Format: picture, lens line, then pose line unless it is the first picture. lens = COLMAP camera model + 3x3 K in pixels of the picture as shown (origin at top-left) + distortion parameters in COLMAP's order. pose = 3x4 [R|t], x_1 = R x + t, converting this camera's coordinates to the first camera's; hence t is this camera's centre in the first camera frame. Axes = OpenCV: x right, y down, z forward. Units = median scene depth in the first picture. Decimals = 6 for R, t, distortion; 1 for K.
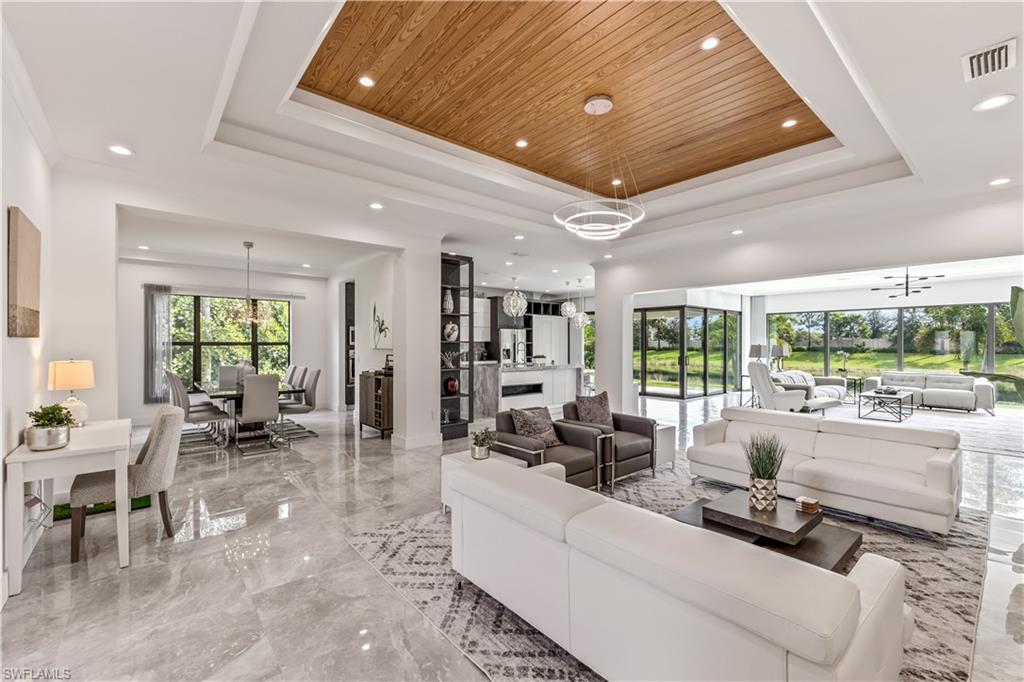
lens RADIAL K [[430.9, 0, 508.7], [0, 430.9, 346.4], [0, 0, 1]] dist [-0.003373, -0.000120]
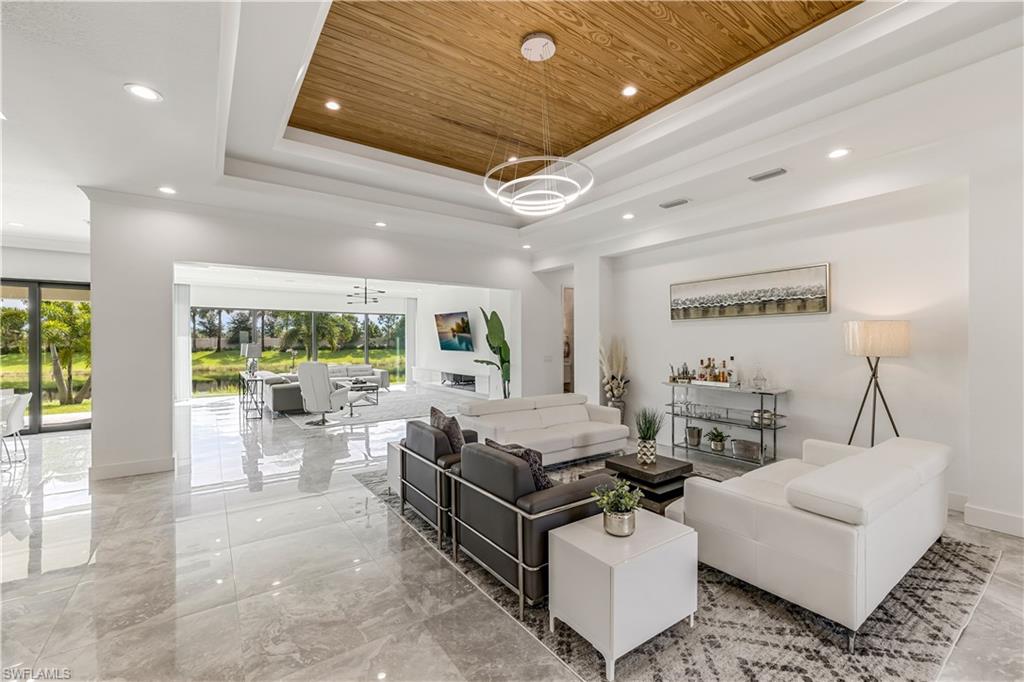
lens RADIAL K [[430.9, 0, 510.0], [0, 430.9, 344.6], [0, 0, 1]] dist [-0.003373, -0.000120]
pose [[0.097166, -0.006832, 0.995245, -0.189530], [0.007662, 0.999952, 0.006116, -0.001616], [-0.995239, 0.007031, 0.097213, 0.304735]]
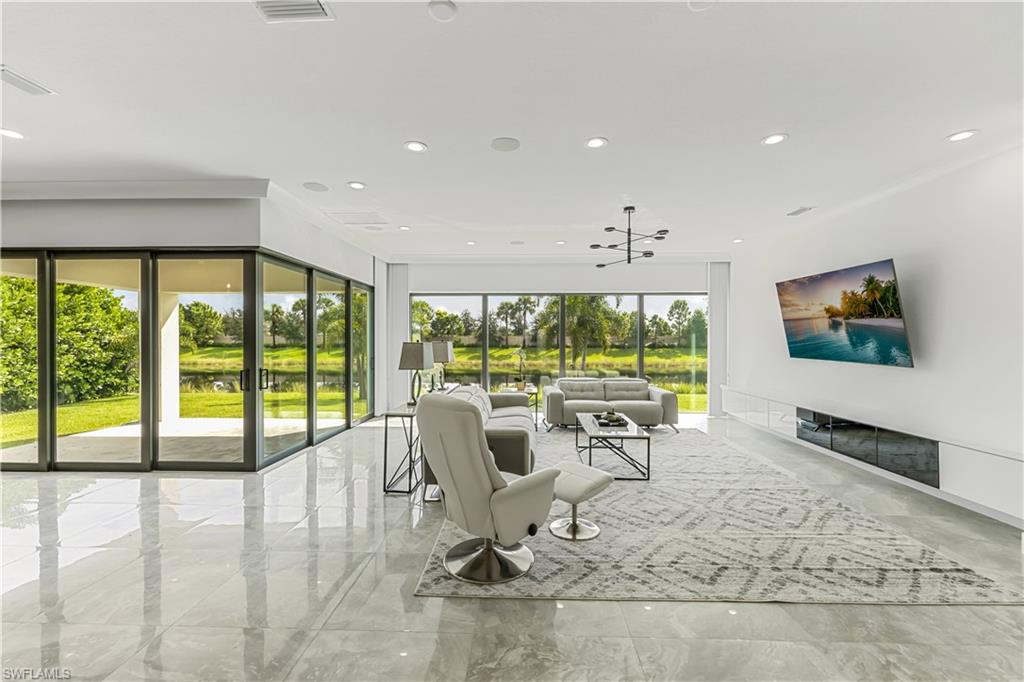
lens RADIAL K [[430.9, 0, 522.5], [0, 430.9, 343.4], [0, 0, 1]] dist [-0.003373, -0.000120]
pose [[0.660573, -0.005323, 0.750743, 0.235678], [0.003846, 0.999986, 0.003706, -0.002125], [-0.750752, 0.000440, 0.660584, 0.466999]]
